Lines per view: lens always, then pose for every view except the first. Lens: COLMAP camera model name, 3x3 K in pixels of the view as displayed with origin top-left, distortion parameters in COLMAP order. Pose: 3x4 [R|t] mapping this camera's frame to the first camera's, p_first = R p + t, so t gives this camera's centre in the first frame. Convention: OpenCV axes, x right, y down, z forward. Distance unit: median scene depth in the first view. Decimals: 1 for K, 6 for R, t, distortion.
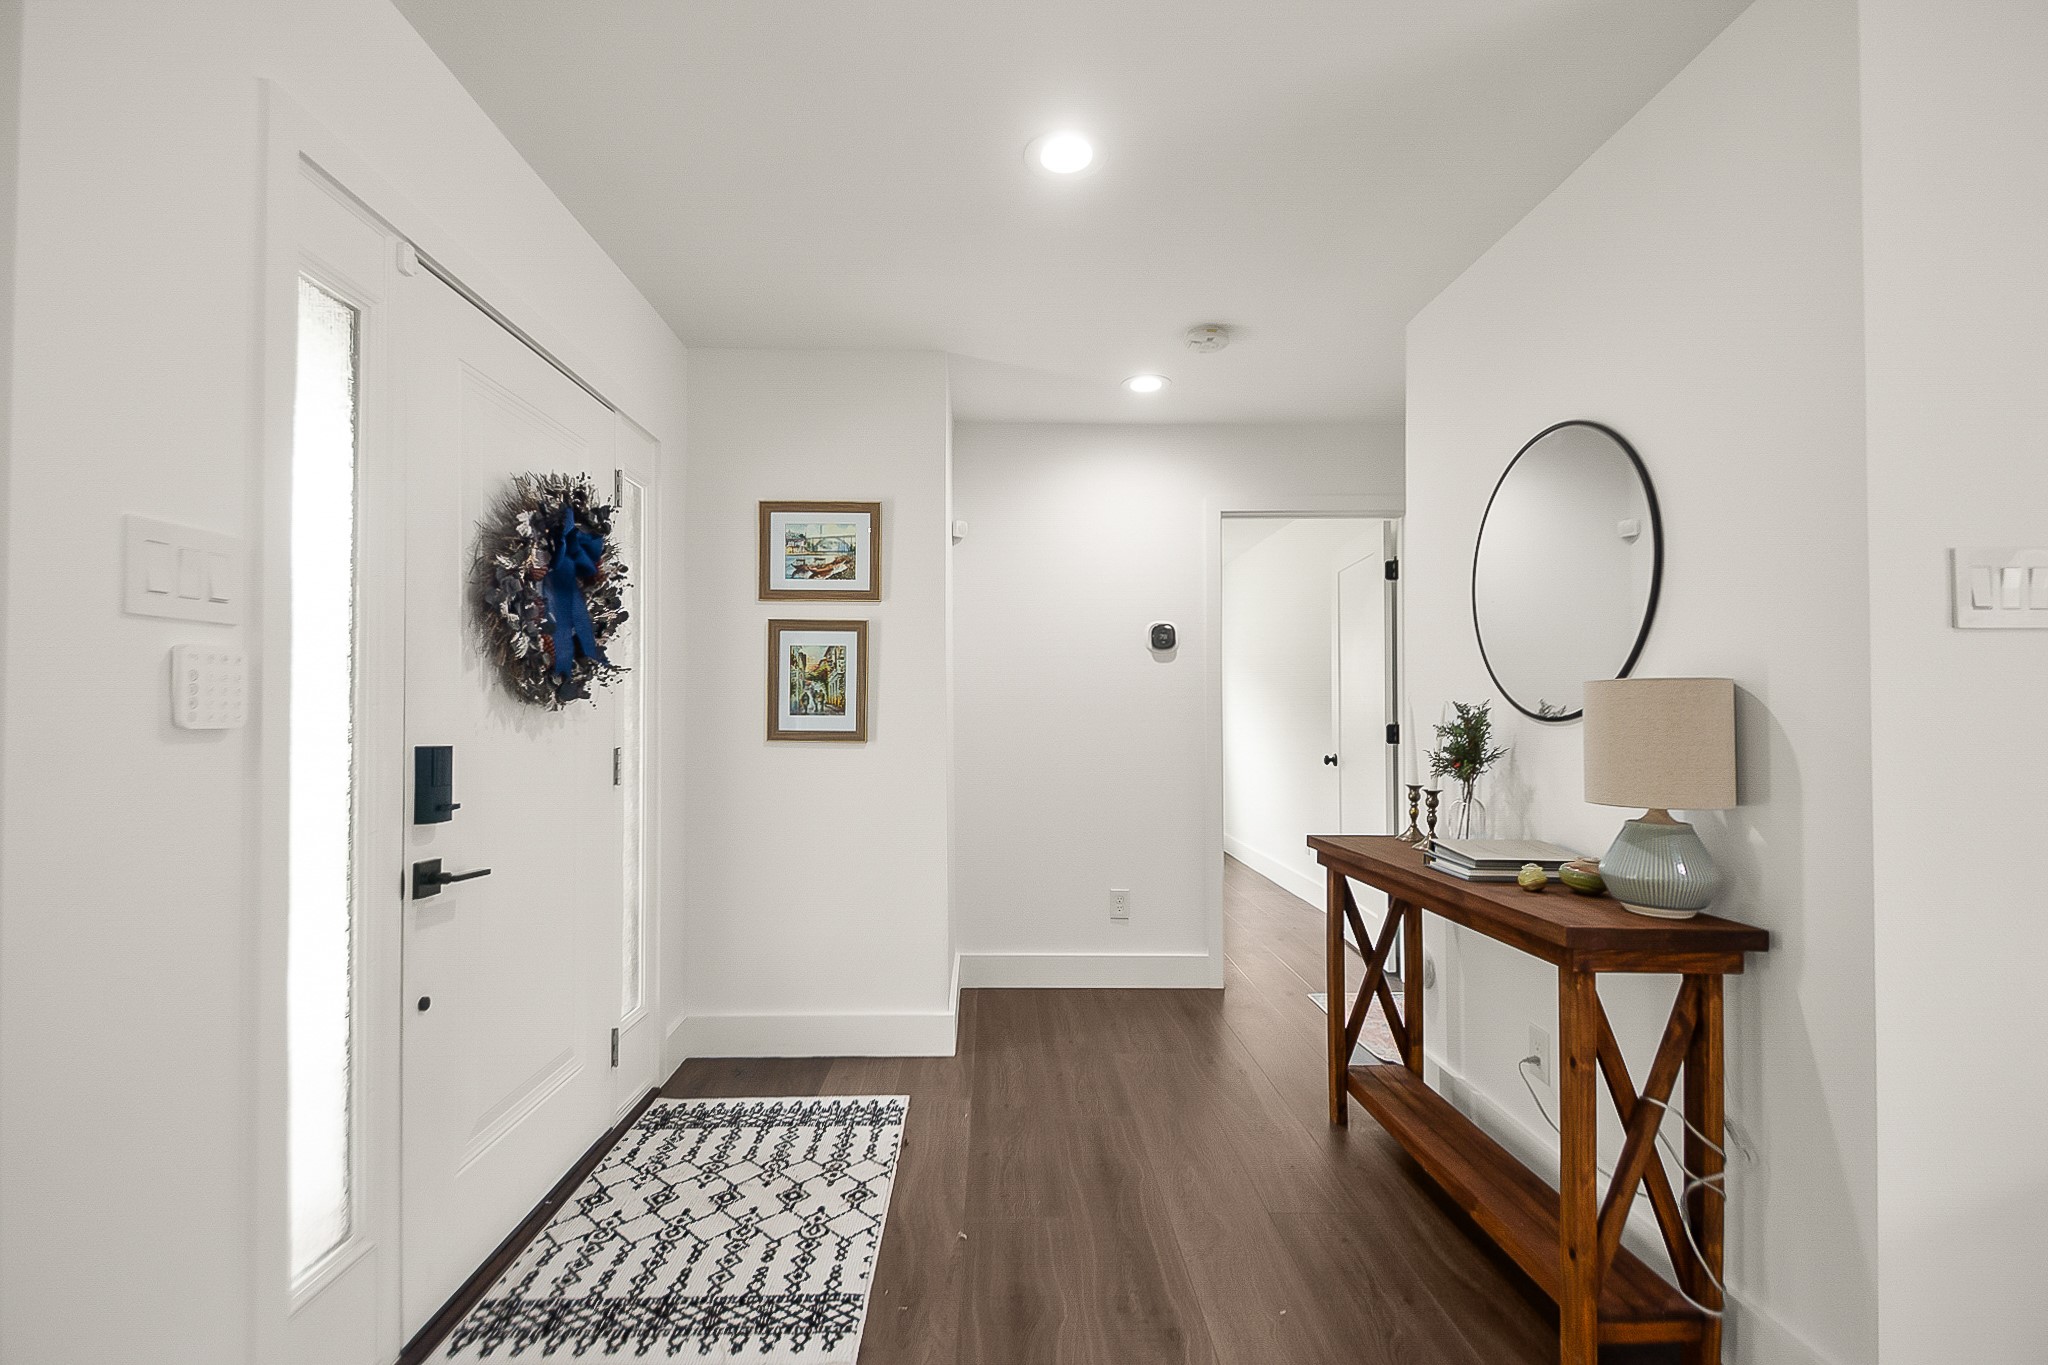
lens RADIAL K [[908.6, 0, 1021.1], [0, 908.6, 711.9], [0, 0, 1]] dist [0.009754, -0.000947]
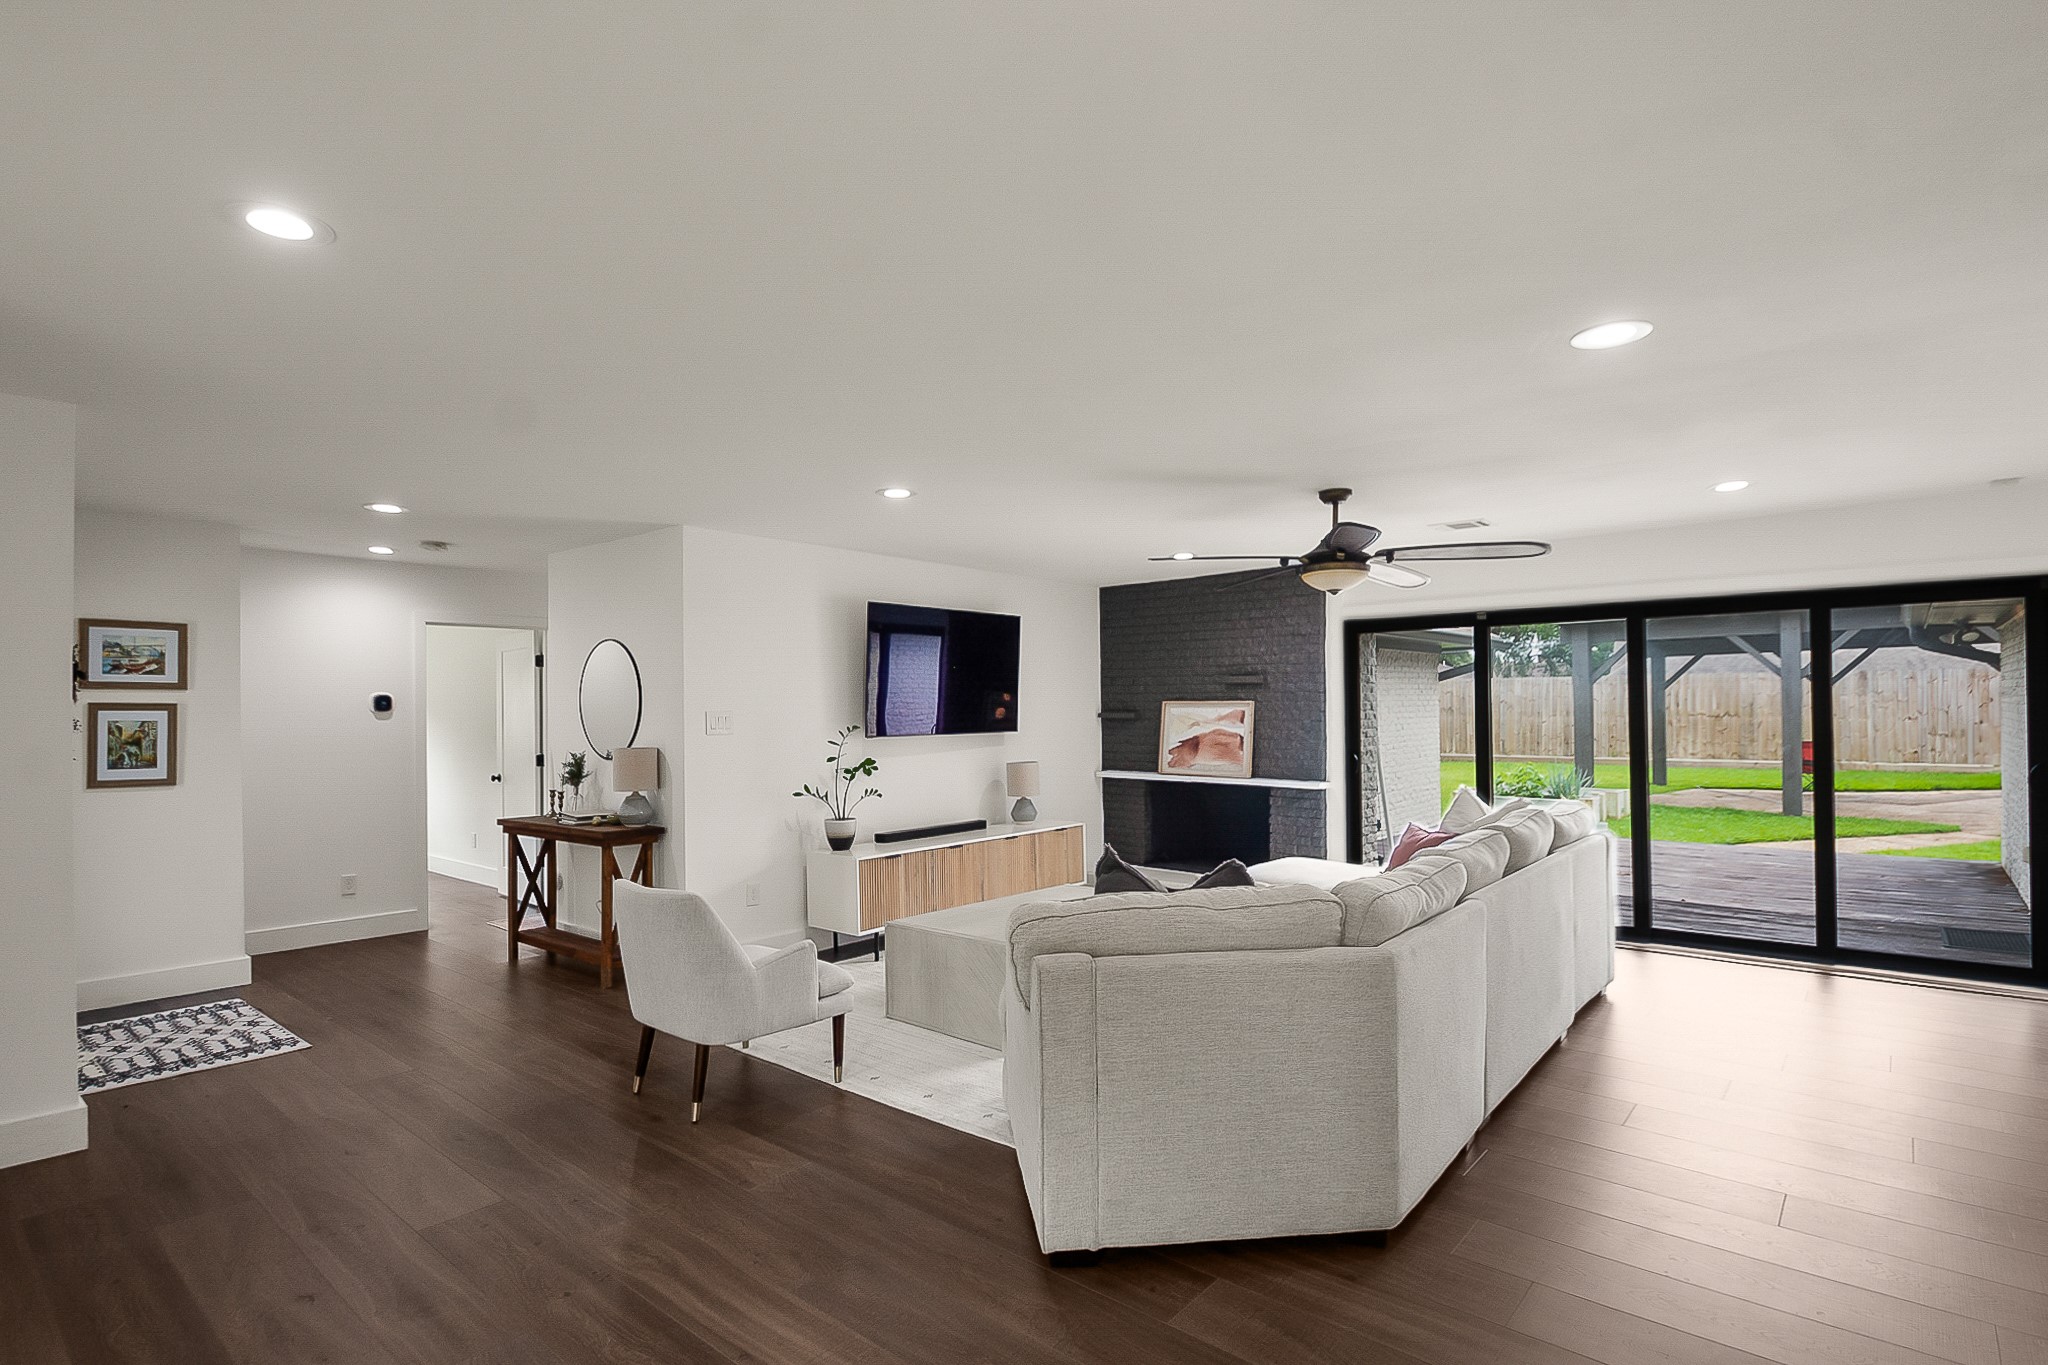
lens RADIAL K [[980.9, 0, 1029.3], [0, 980.9, 691.1], [0, 0, 1]] dist [0.025698, -0.019717]
pose [[0.655223, 0.011724, 0.755345, -0.479680], [0.005233, 0.999785, -0.020057, -0.081191], [-0.755418, 0.017095, 0.655021, -1.118080]]
